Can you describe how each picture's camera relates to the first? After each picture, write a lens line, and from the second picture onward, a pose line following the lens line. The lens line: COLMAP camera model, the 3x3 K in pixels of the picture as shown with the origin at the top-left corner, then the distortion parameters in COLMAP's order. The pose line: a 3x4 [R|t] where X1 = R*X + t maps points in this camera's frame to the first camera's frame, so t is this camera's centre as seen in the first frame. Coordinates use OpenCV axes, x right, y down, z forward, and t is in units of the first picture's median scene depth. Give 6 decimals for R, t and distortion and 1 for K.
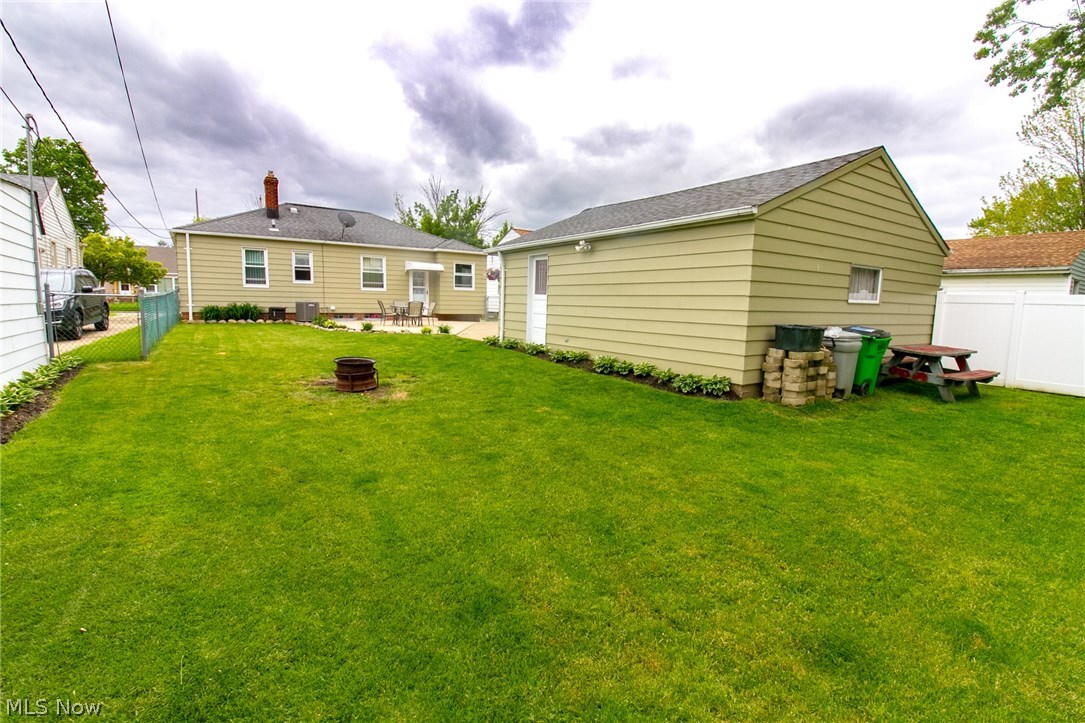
lens RADIAL K [[496.9, 0, 542.5], [0, 496.9, 361.5], [0, 0, 1]] dist [-0.001179, -0.000214]
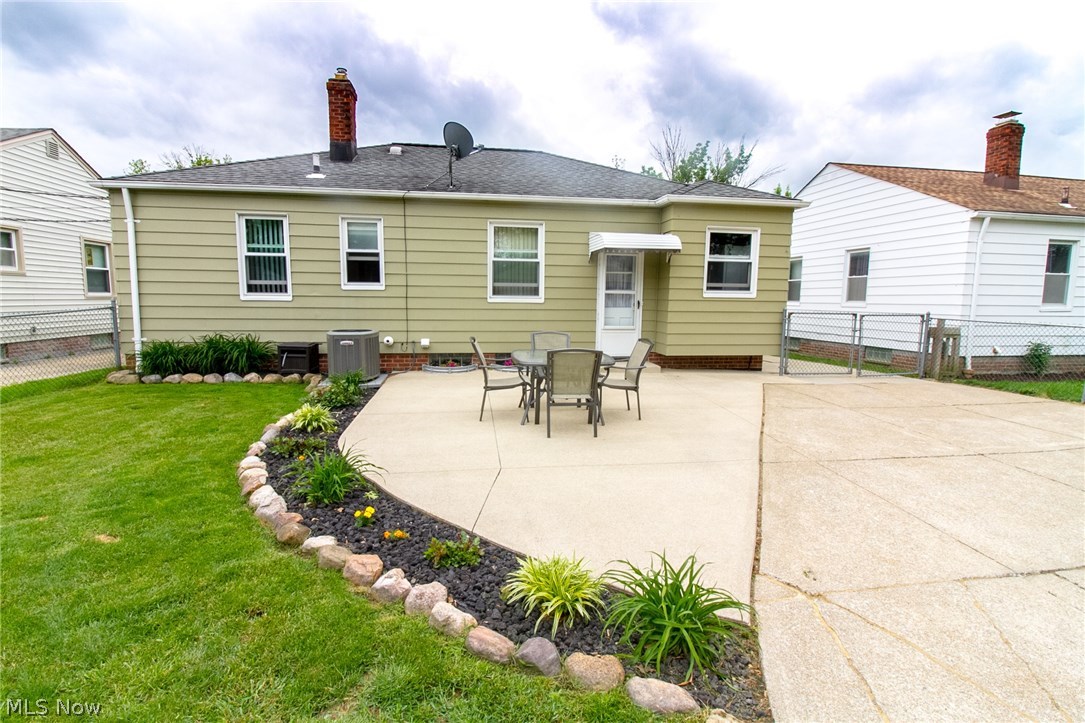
lens RADIAL K [[496.9, 0, 542.5], [0, 496.9, 361.5], [0, 0, 1]] dist [-0.001179, -0.000214]
pose [[0.897341, 0.041558, -0.439378, -0.127194], [-0.044804, 0.998991, 0.002986, -0.095236], [0.439059, 0.017007, 0.898297, 0.633551]]
